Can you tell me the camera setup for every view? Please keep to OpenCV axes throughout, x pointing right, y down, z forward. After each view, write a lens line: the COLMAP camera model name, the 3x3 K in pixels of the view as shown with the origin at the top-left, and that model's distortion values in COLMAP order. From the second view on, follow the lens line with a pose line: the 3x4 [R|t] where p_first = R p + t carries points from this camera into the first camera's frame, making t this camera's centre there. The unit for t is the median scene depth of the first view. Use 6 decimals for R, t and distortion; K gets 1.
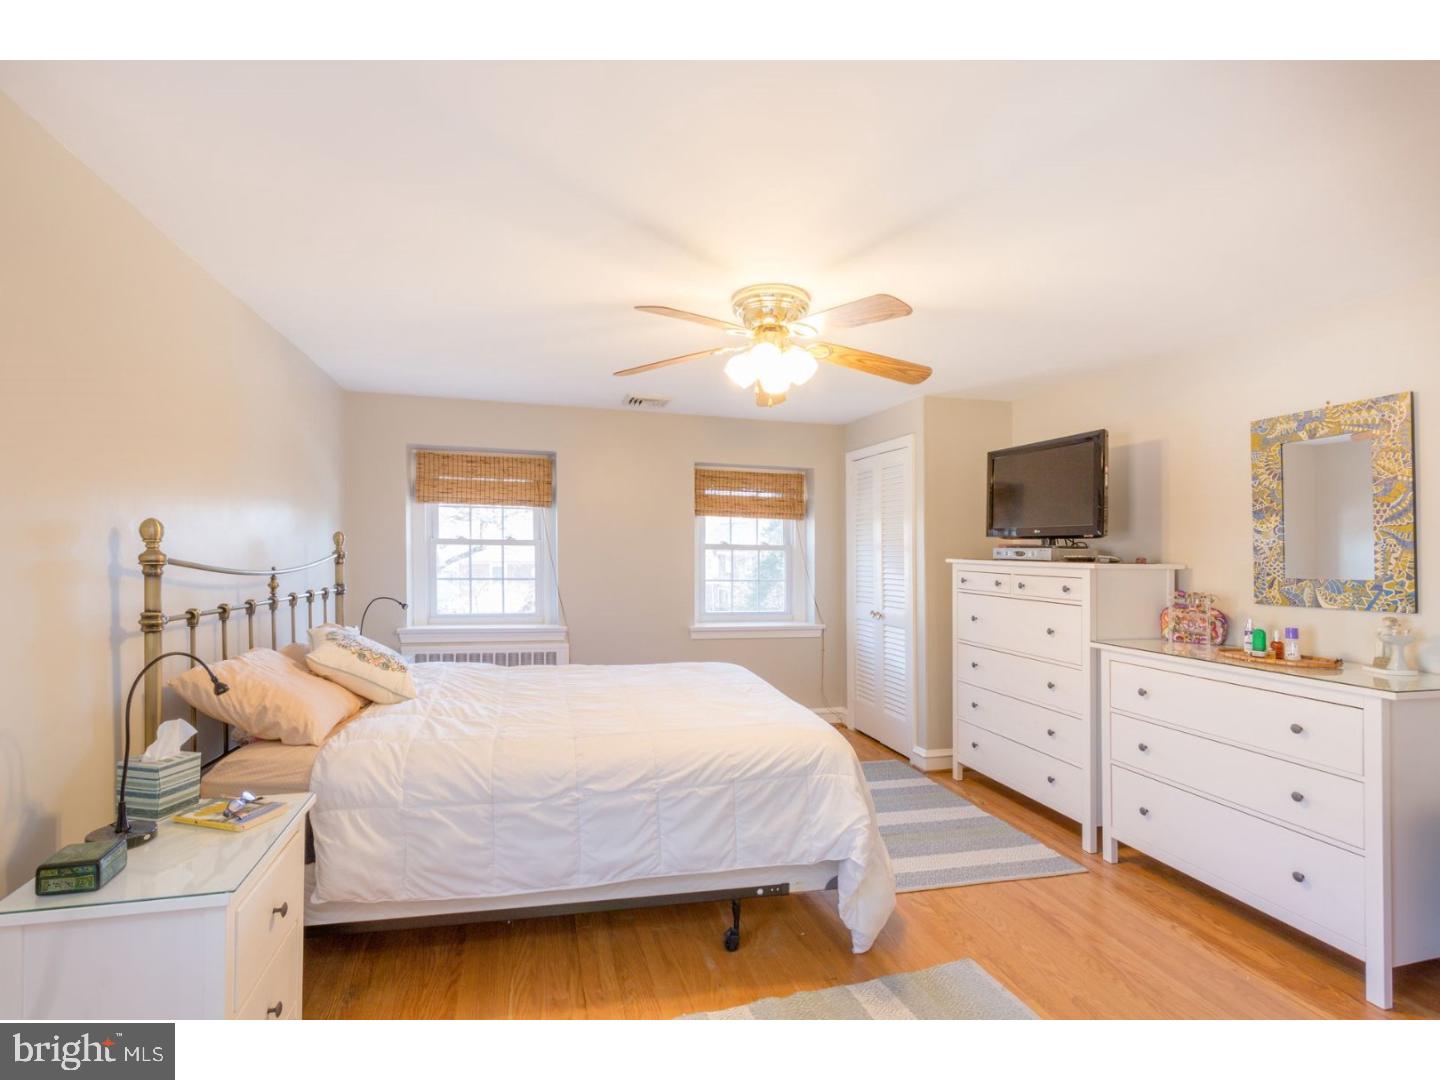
lens RADIAL K [[705.0, 0, 720.0], [0, 705.0, 540.0], [0, 0, 1]] dist [-0.005441, -0.000527]
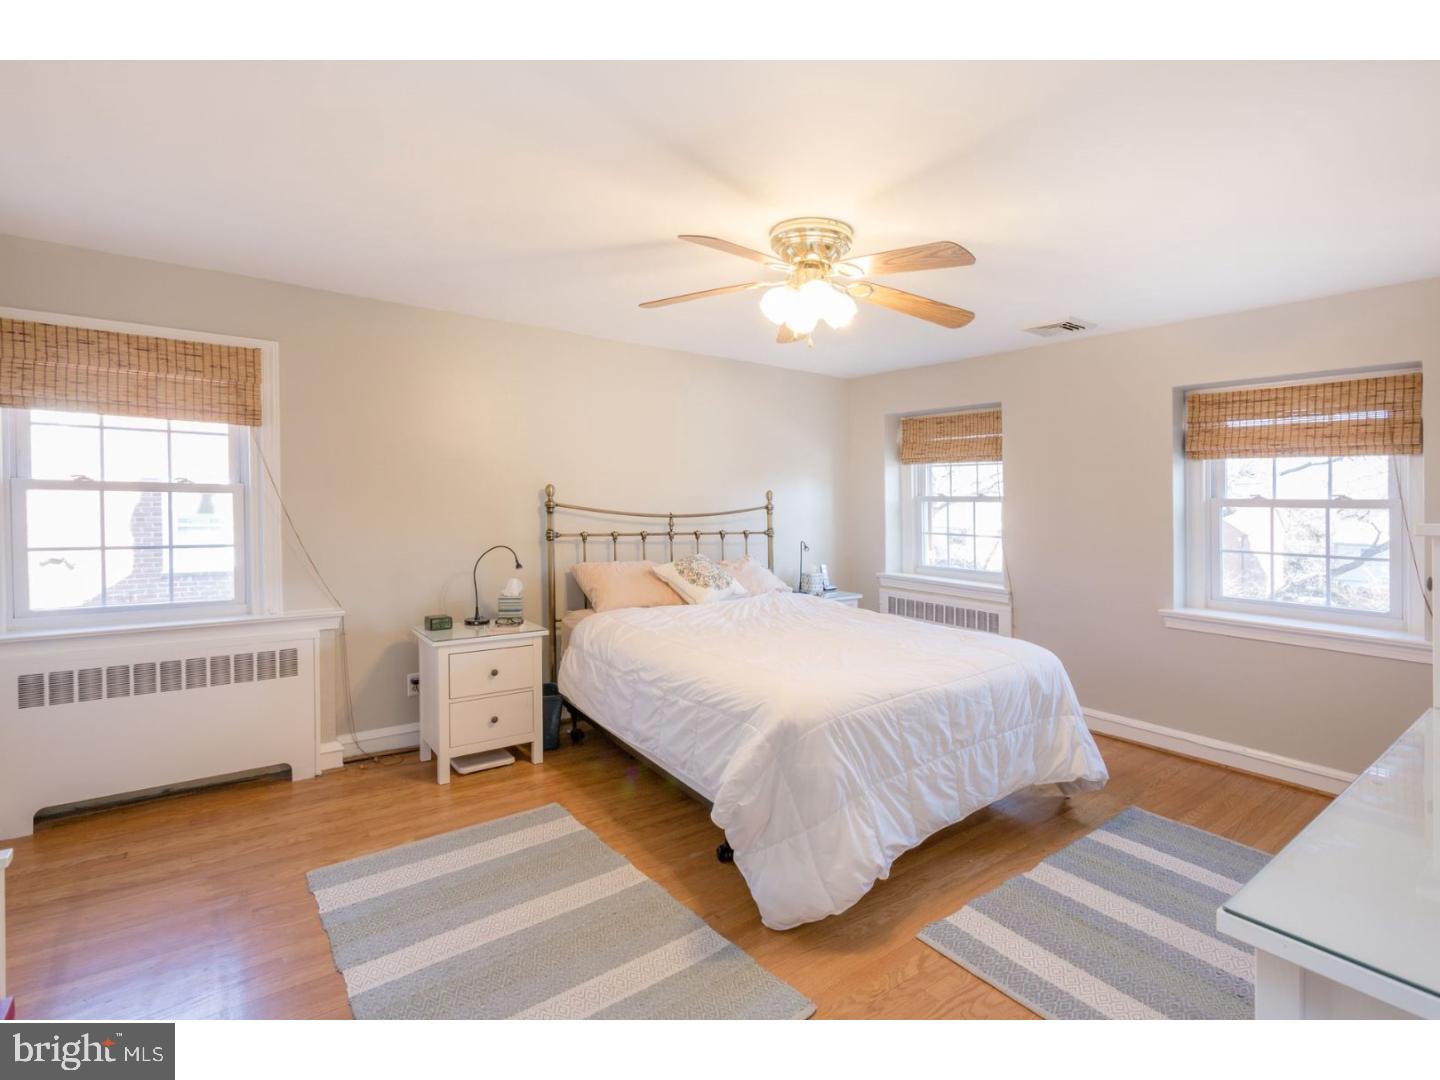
lens RADIAL K [[706.7, 0, 720.0], [0, 706.7, 540.0], [0, 0, 1]] dist [0.034417, 0.000155]
pose [[0.356958, 0.044998, -0.933036, 0.530057], [-0.000240, 0.998843, 0.048080, 0.013401], [0.934120, -0.016938, 0.356556, 0.309959]]
